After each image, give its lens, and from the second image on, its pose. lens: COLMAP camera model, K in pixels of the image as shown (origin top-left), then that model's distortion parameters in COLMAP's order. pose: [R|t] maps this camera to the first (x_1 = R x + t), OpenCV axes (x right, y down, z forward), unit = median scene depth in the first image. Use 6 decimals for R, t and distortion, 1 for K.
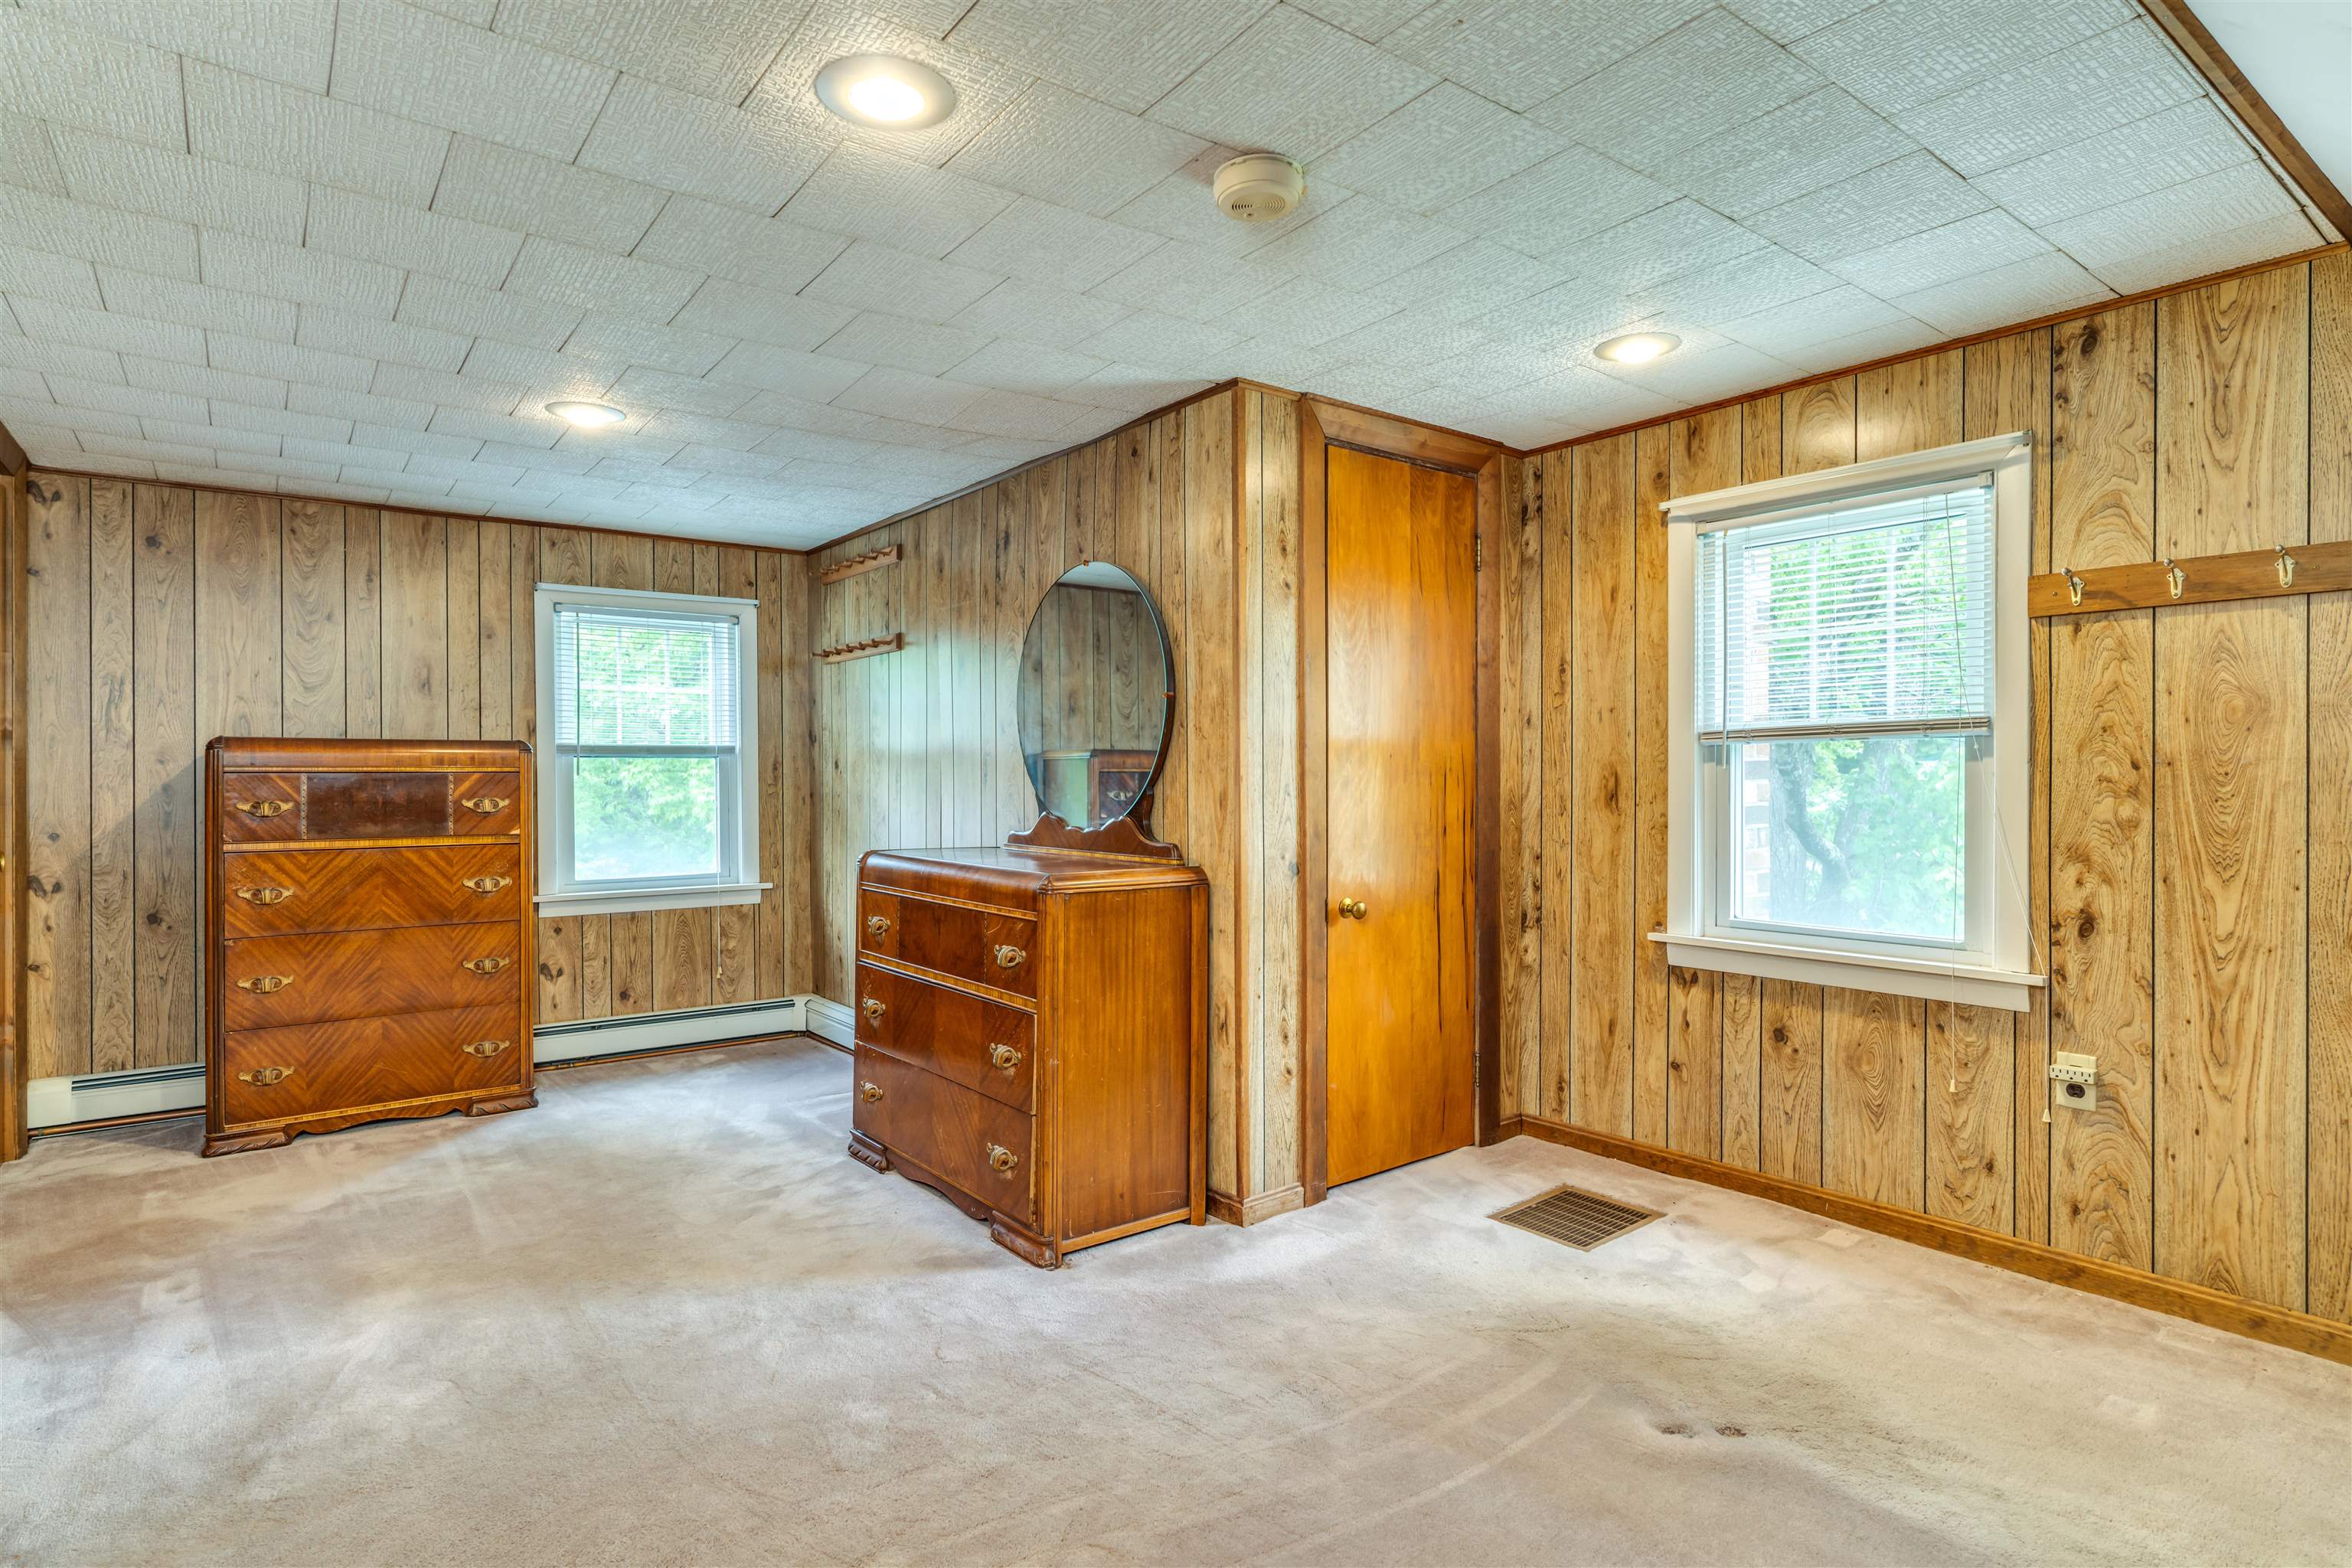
lens RADIAL K [[1204.4, 0, 1173.2], [0, 1204.4, 783.6], [0, 0, 1]] dist [0.003894, 0.001065]
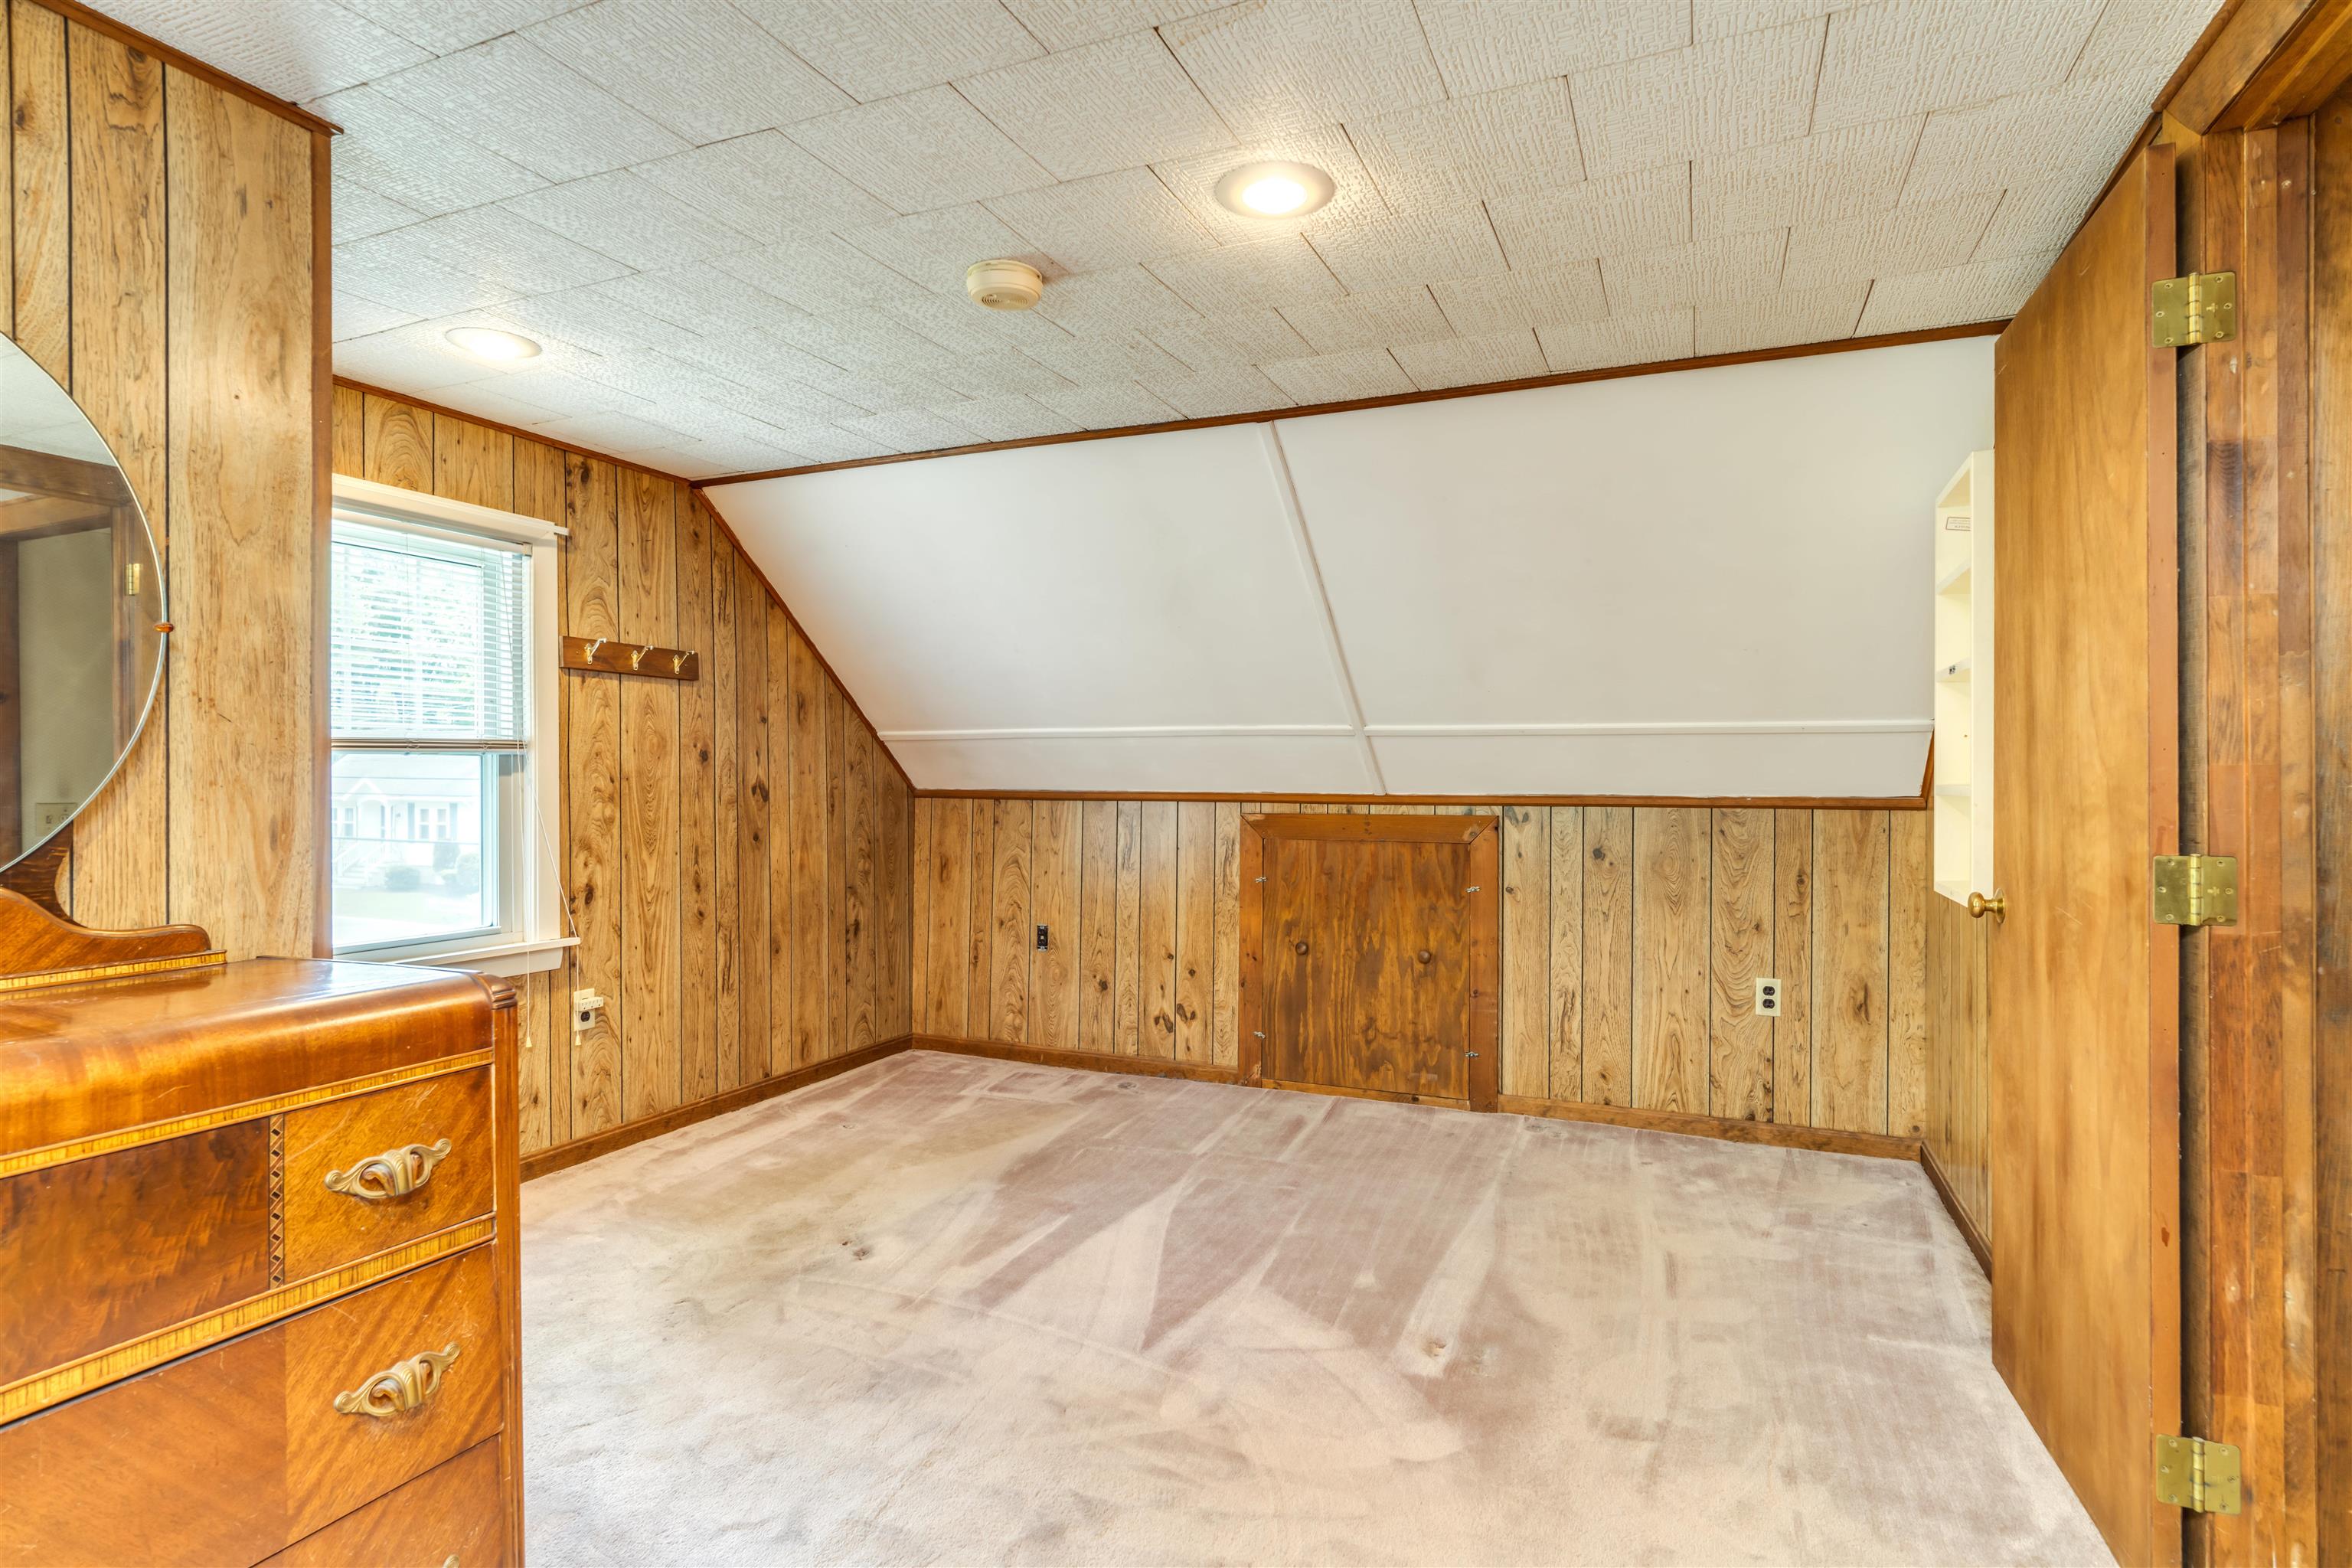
lens RADIAL K [[1204.4, 0, 1176.3], [0, 1204.4, 781.1], [0, 0, 1]] dist [0.003894, 0.001065]
pose [[-0.477274, 0.004272, 0.878744, -0.787223], [0.011726, 0.999930, 0.001508, -0.007605], [-0.878676, 0.011024, -0.477291, 1.073588]]
